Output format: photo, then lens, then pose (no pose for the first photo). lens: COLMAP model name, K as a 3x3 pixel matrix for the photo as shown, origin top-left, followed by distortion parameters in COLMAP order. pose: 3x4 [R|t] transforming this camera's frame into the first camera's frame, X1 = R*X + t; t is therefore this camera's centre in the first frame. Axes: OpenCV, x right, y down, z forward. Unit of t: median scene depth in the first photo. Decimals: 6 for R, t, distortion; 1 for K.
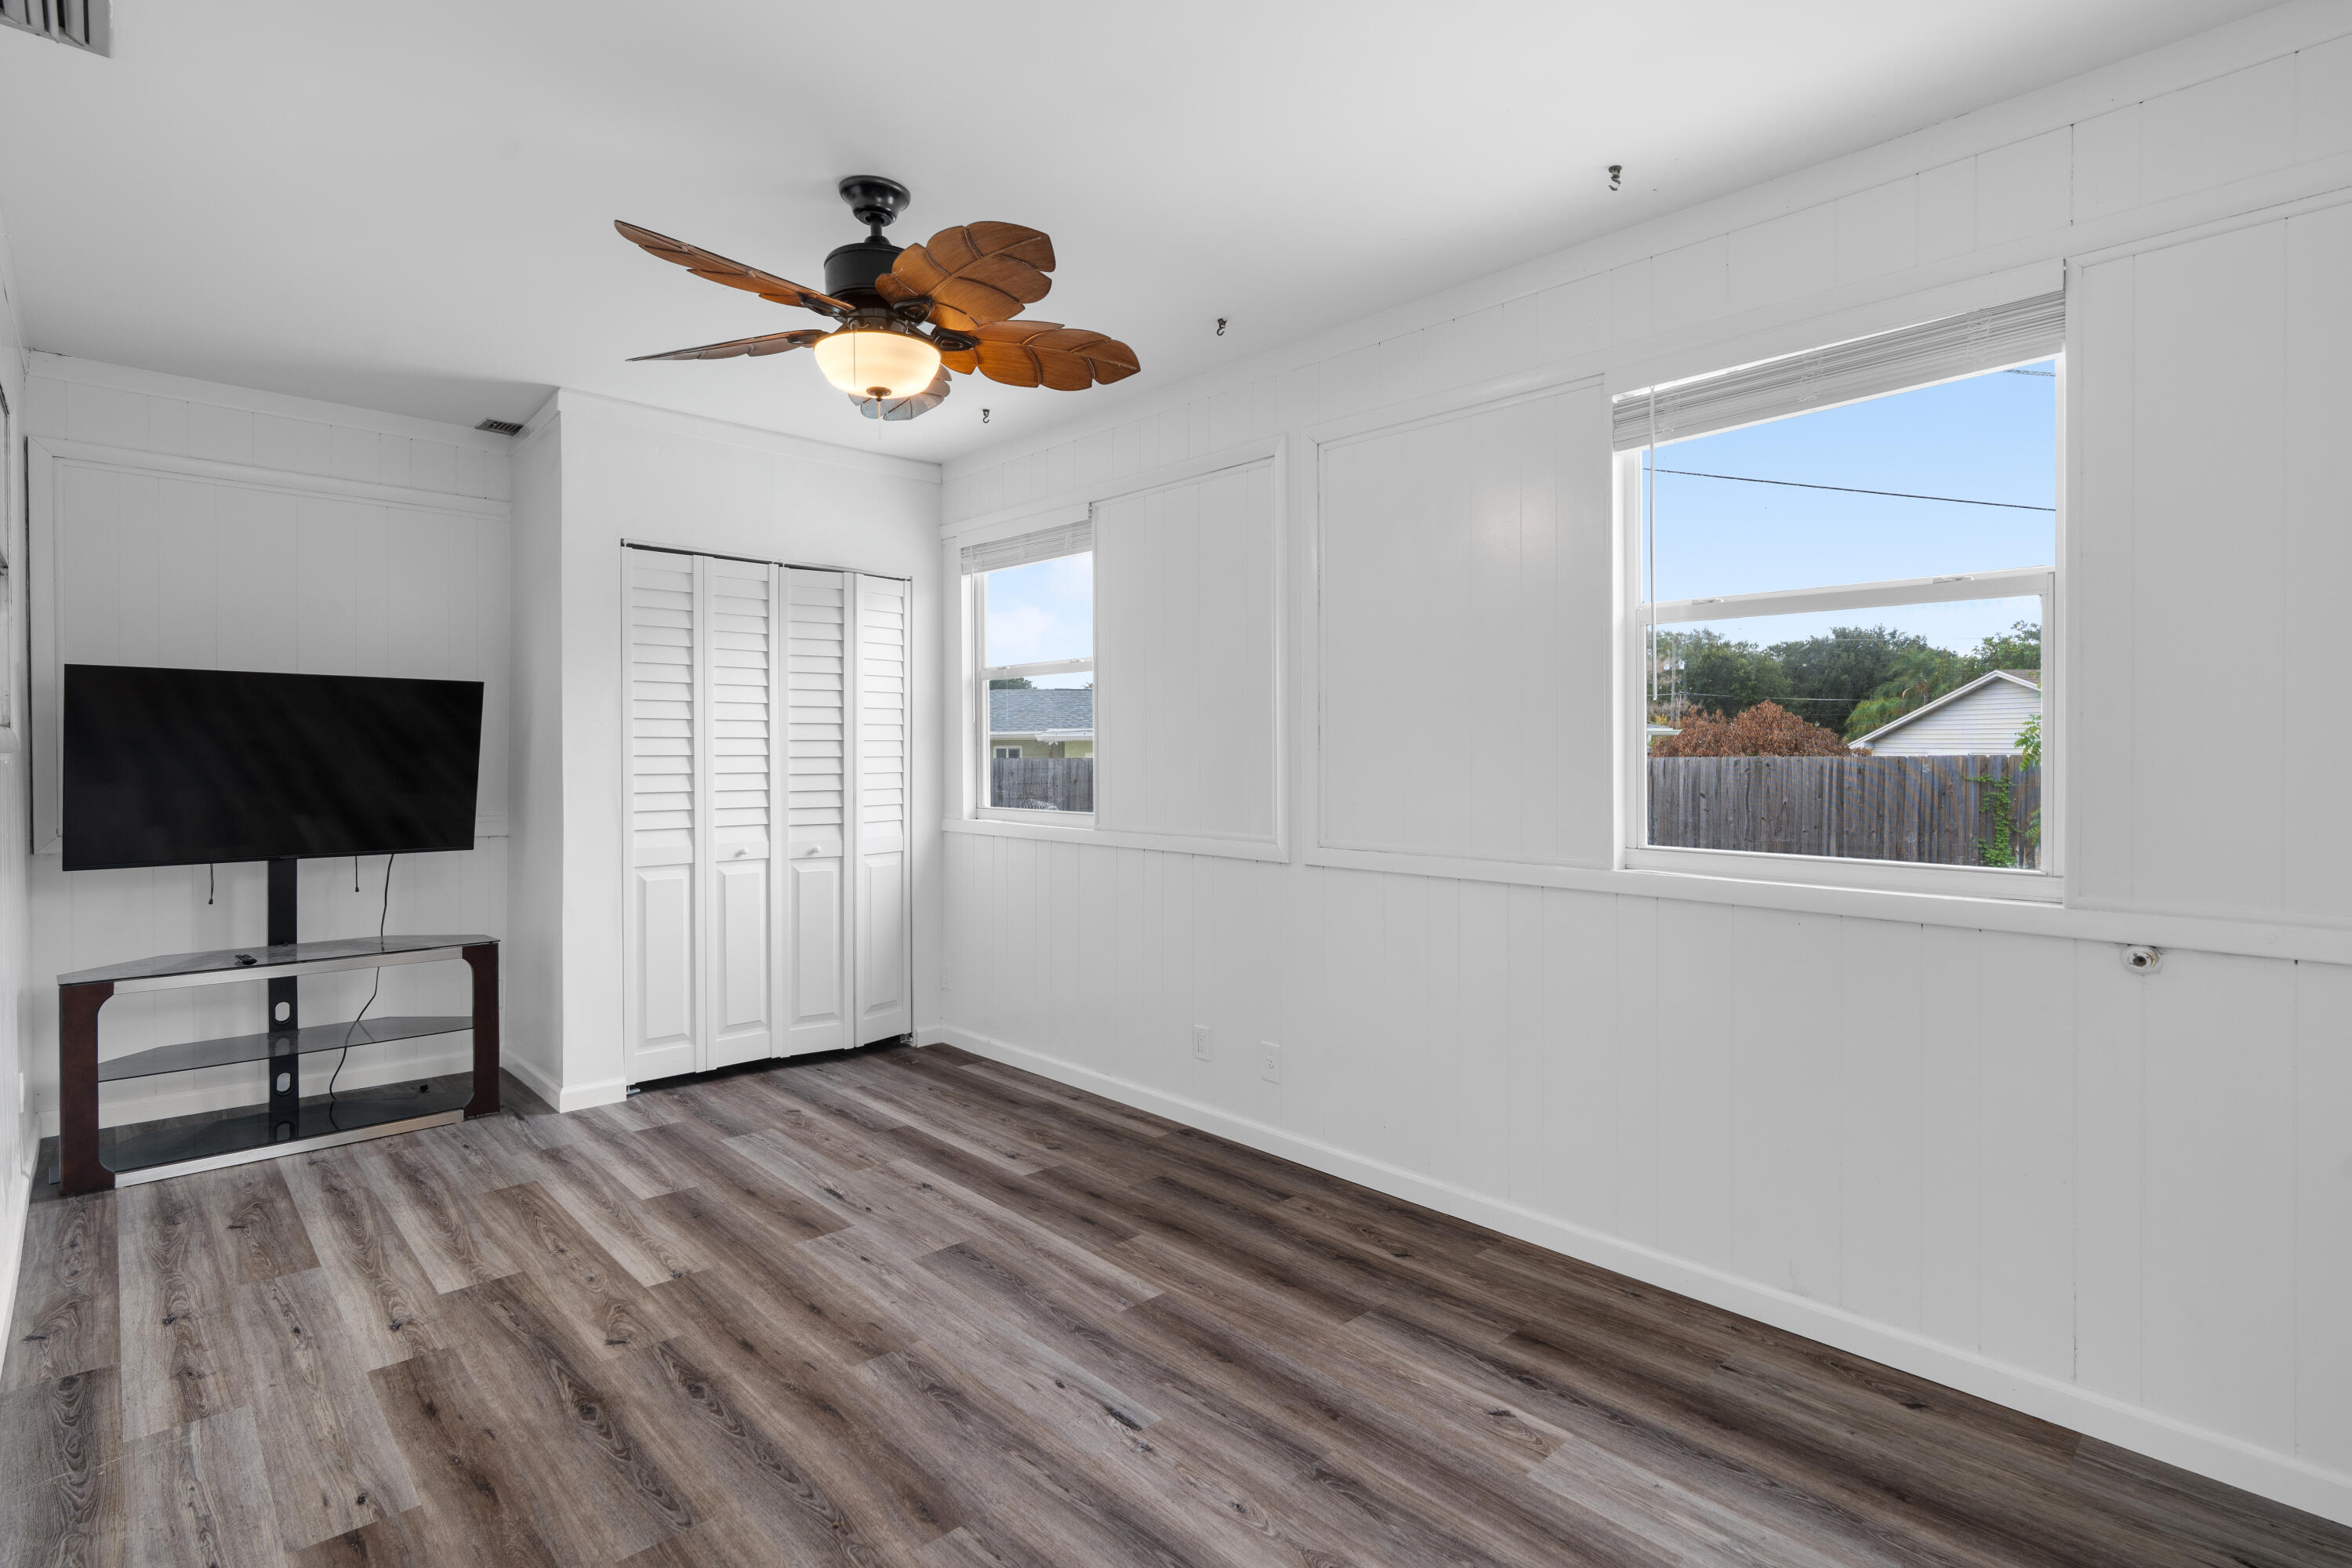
lens RADIAL K [[1108.0, 0, 1176.0], [0, 1108.0, 784.0], [0, 0, 1]] dist [-0.003040, -0.000536]
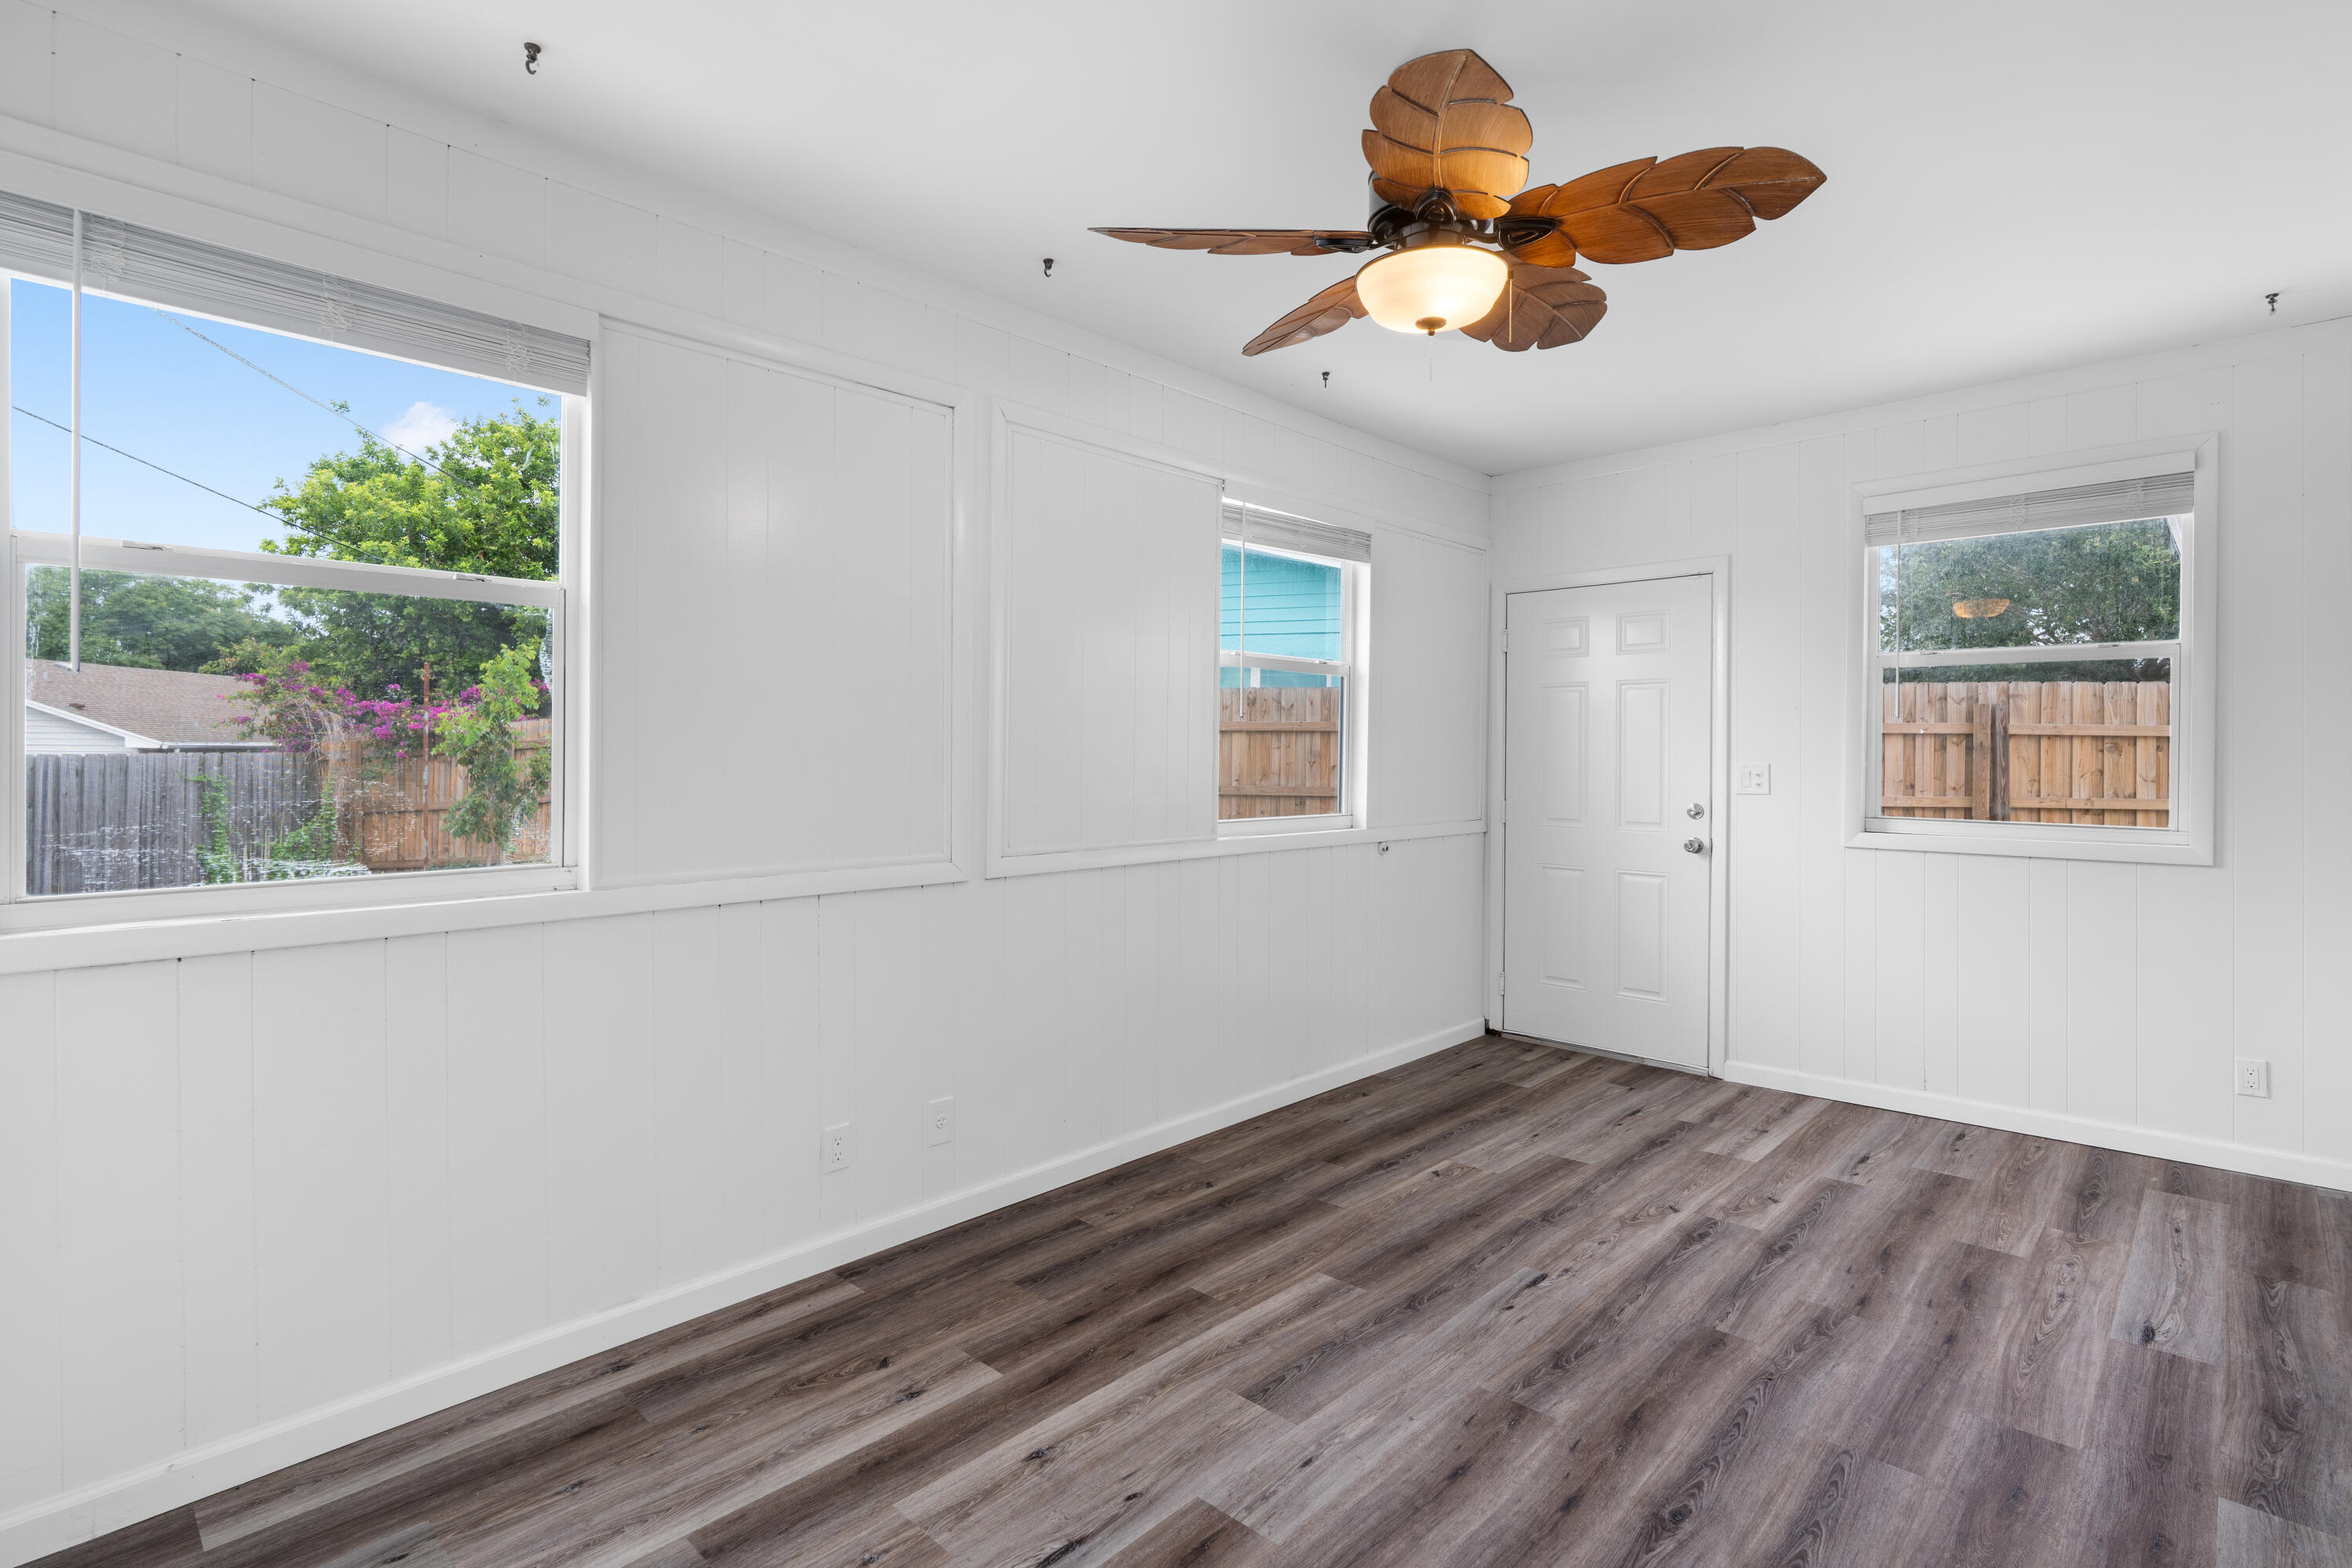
lens RADIAL K [[1101.4, 0, 1176.0], [0, 1101.4, 784.0], [0, 0, 1]] dist [-0.003237, 0.000859]
pose [[-0.029148, -0.026955, 0.999212, -1.000602], [0.023653, 0.999338, 0.027648, -0.031606], [-0.999295, 0.024441, -0.028491, 1.120995]]
